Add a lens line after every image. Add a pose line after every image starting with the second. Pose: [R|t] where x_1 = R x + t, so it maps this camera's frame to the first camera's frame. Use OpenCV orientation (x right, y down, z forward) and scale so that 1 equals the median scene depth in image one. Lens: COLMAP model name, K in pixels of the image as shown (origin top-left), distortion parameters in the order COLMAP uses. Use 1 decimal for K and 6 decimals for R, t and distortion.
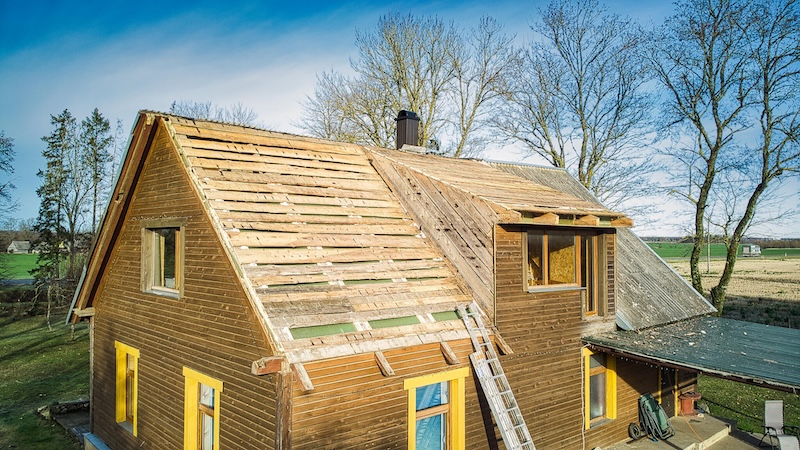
lens RADIAL K [[602.2, 0, 400.0], [0, 602.2, 225.0], [0, 0, 1]] dist [0.103714, -0.242930]
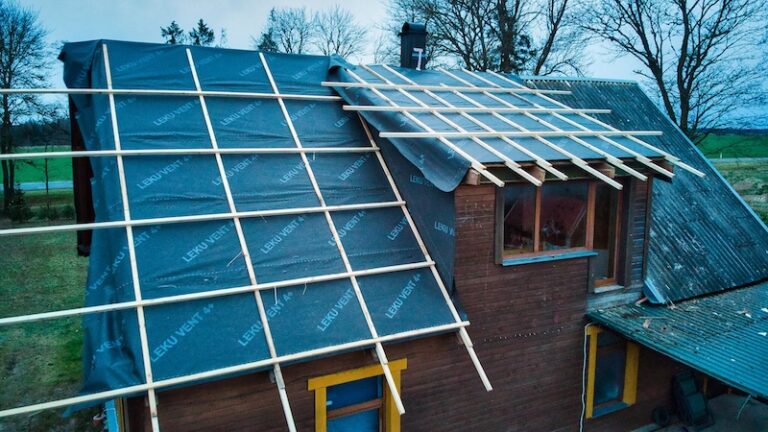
lens RADIAL K [[578.2, 0, 384.0], [0, 578.2, 216.0], [0, 0, 1]] dist [0.103714, -0.242930]
pose [[0.969380, 0.028670, -0.243884, 0.103016], [0.013211, 0.985634, 0.168377, -0.036952], [0.245208, -0.166443, 0.955076, 0.094518]]
